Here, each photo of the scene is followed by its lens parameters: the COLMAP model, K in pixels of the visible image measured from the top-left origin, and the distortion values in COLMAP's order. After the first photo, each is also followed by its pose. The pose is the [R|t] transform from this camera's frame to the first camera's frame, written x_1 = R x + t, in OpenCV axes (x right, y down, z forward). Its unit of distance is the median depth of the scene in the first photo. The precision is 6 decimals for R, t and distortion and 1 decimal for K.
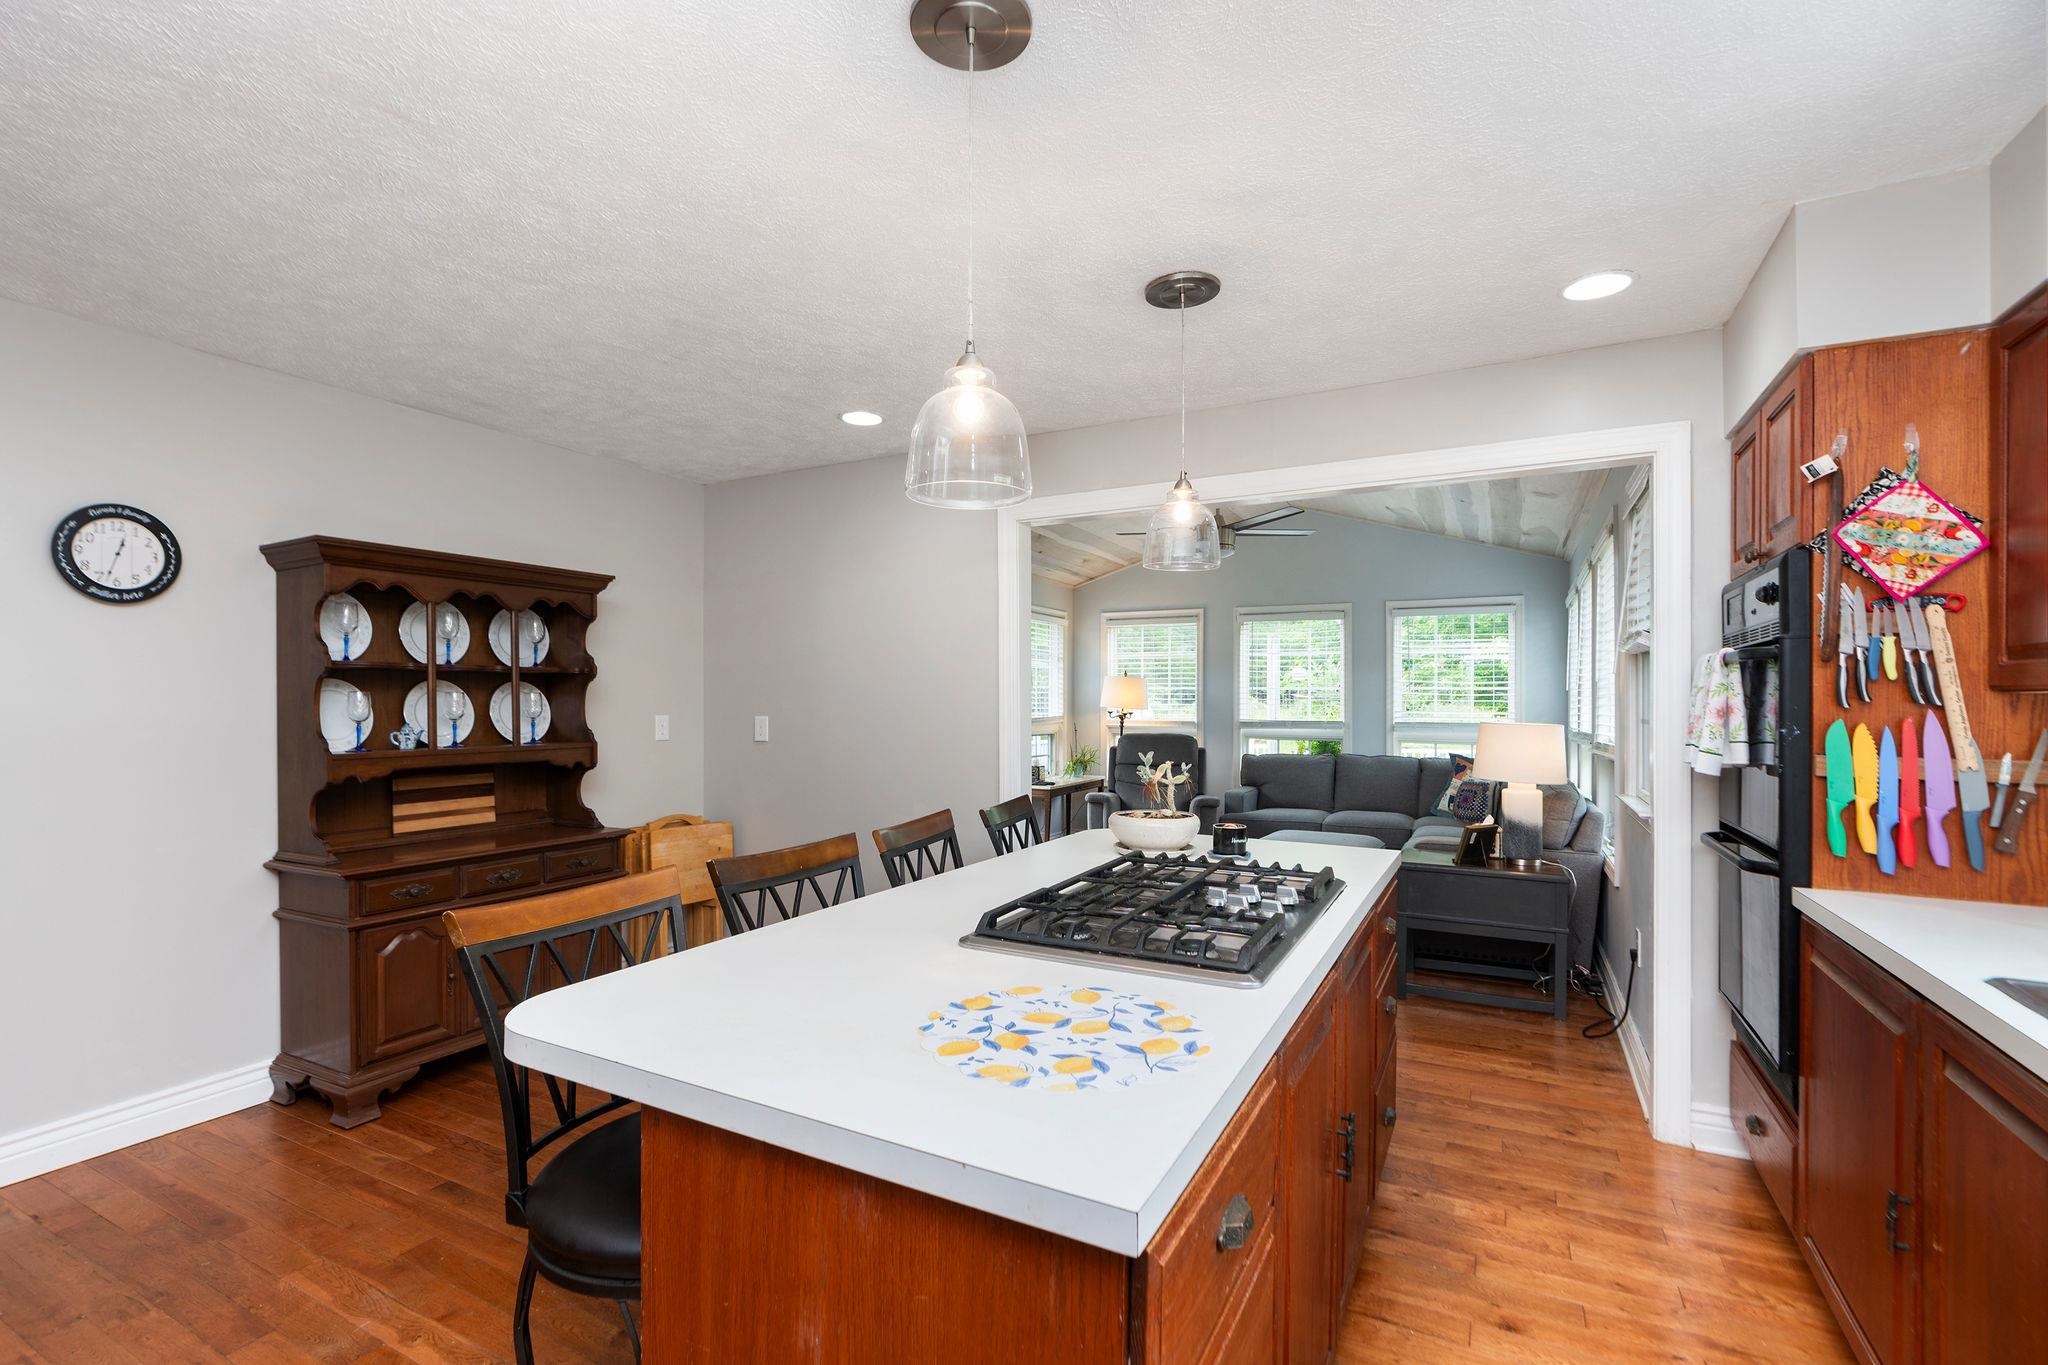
lens RADIAL K [[927.4, 0, 1010.7], [0, 927.4, 690.1], [0, 0, 1]] dist [-0.000052, 0.000628]
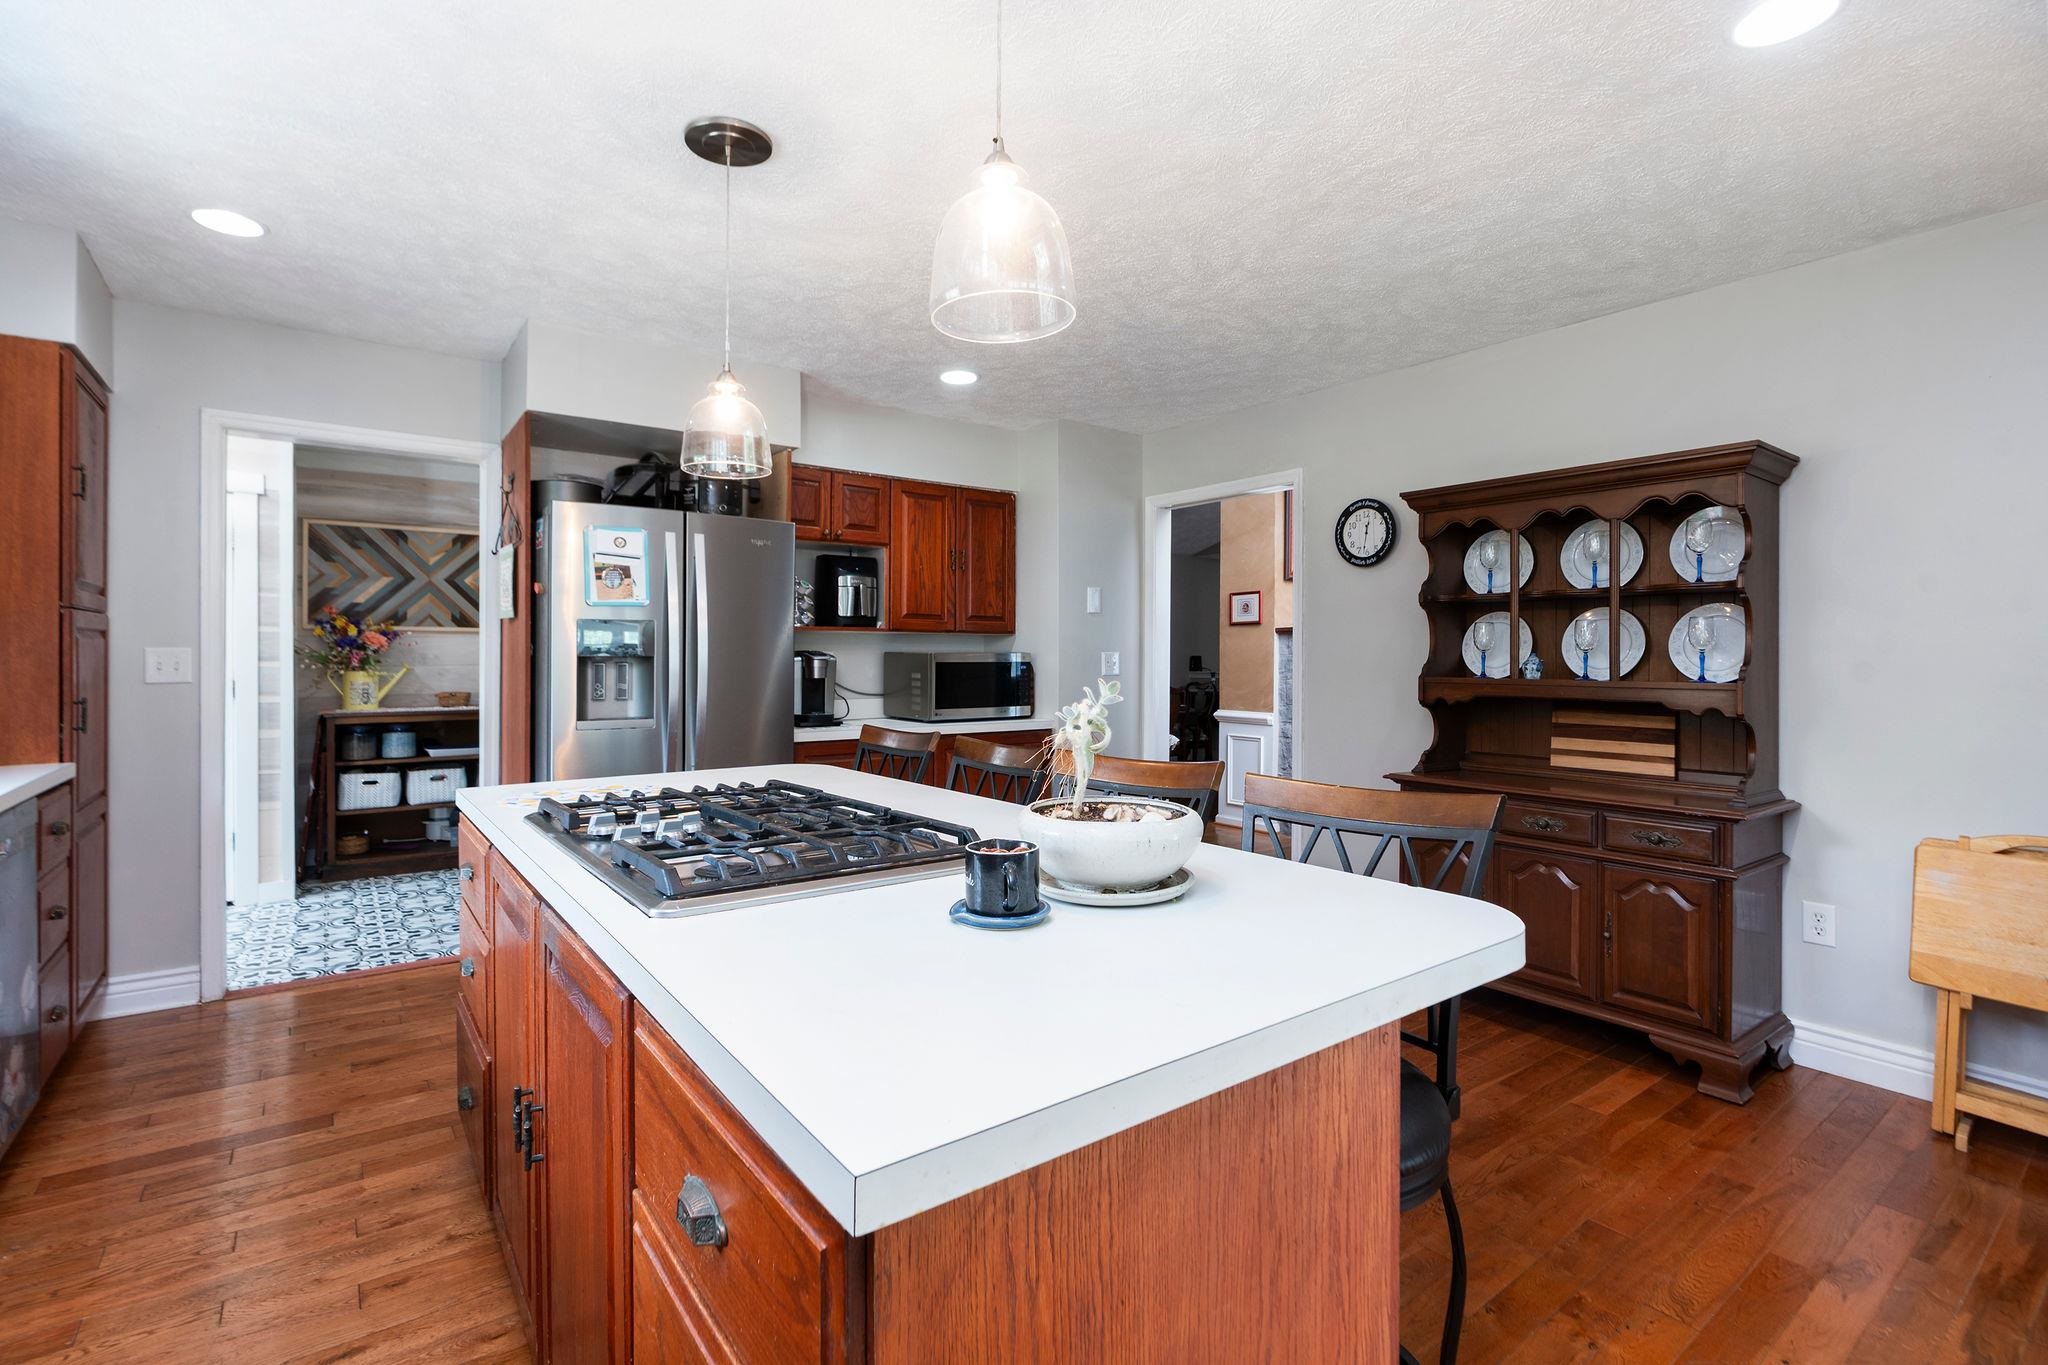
lens RADIAL K [[936.5, 0, 1015.8], [0, 936.5, 670.5], [0, 0, 1]] dist [-0.000886, 0.001350]
pose [[-0.431278, 0.005879, -0.902200, 0.428761], [0.003426, 0.999982, 0.004879, 0.042362], [0.902212, -0.000987, -0.431291, 0.827220]]
